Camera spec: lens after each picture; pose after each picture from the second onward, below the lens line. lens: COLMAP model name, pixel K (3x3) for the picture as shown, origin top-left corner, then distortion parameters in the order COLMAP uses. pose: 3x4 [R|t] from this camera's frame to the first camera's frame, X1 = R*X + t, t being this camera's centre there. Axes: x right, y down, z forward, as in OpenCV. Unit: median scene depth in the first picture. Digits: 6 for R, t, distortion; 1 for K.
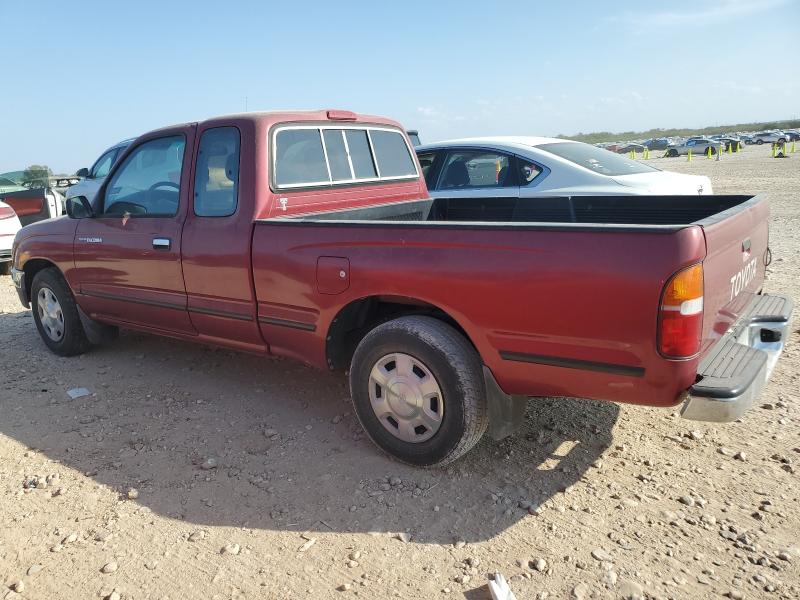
lens RADIAL K [[639.3, 0, 400.0], [0, 639.3, 300.0], [0, 0, 1]] dist [-0.000613, 0.000320]
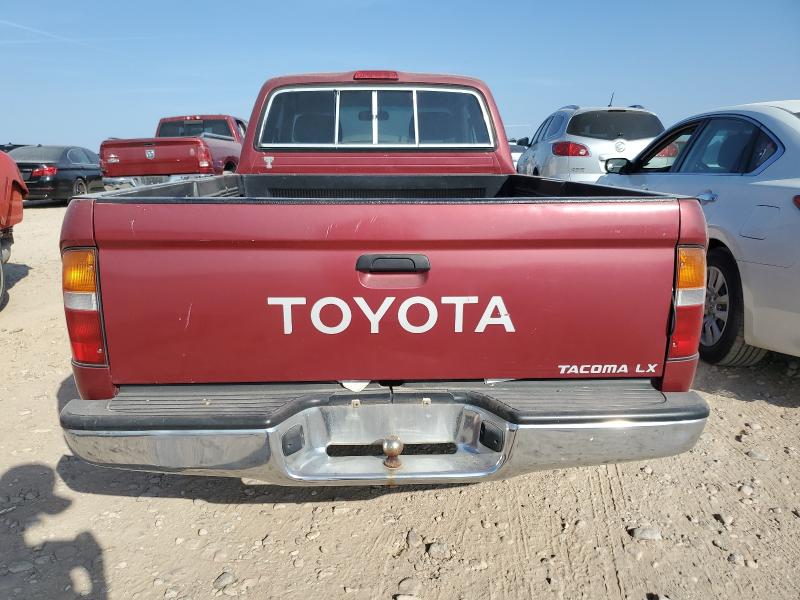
lens RADIAL K [[644.8, 0, 401.3], [0, 644.8, 283.3], [0, 0, 1]] dist [0.003569, -0.000610]
pose [[0.666119, 0.219345, -0.712863, 0.715339], [-0.185459, 0.974470, 0.126542, -0.120815], [0.722420, 0.047915, 0.689792, 0.394888]]
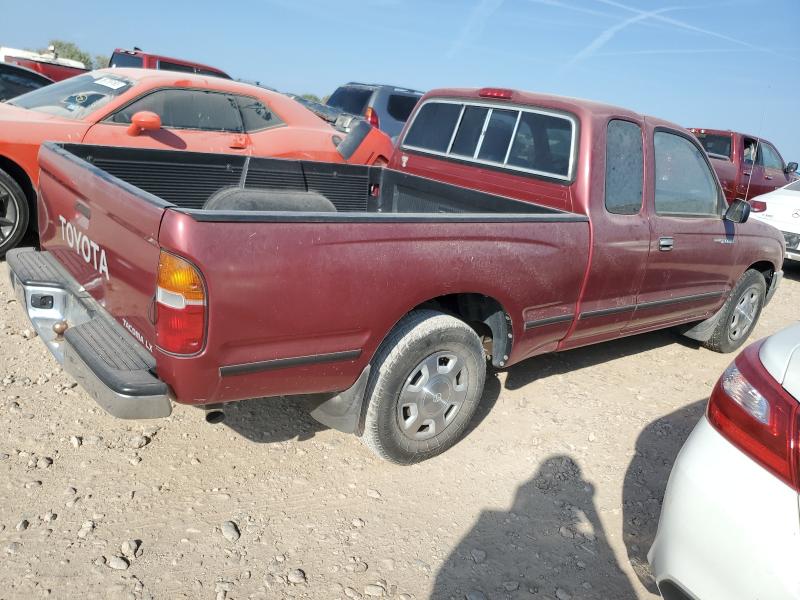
lens RADIAL K [[639.3, 0, 400.0], [0, 639.3, 300.0], [0, 0, 1]] dist [-0.000613, 0.000320]
pose [[-0.243102, 0.298874, -0.922809, 0.961000], [-0.303727, 0.880055, 0.365040, -0.335173], [0.921223, 0.369023, -0.123167, 1.146568]]
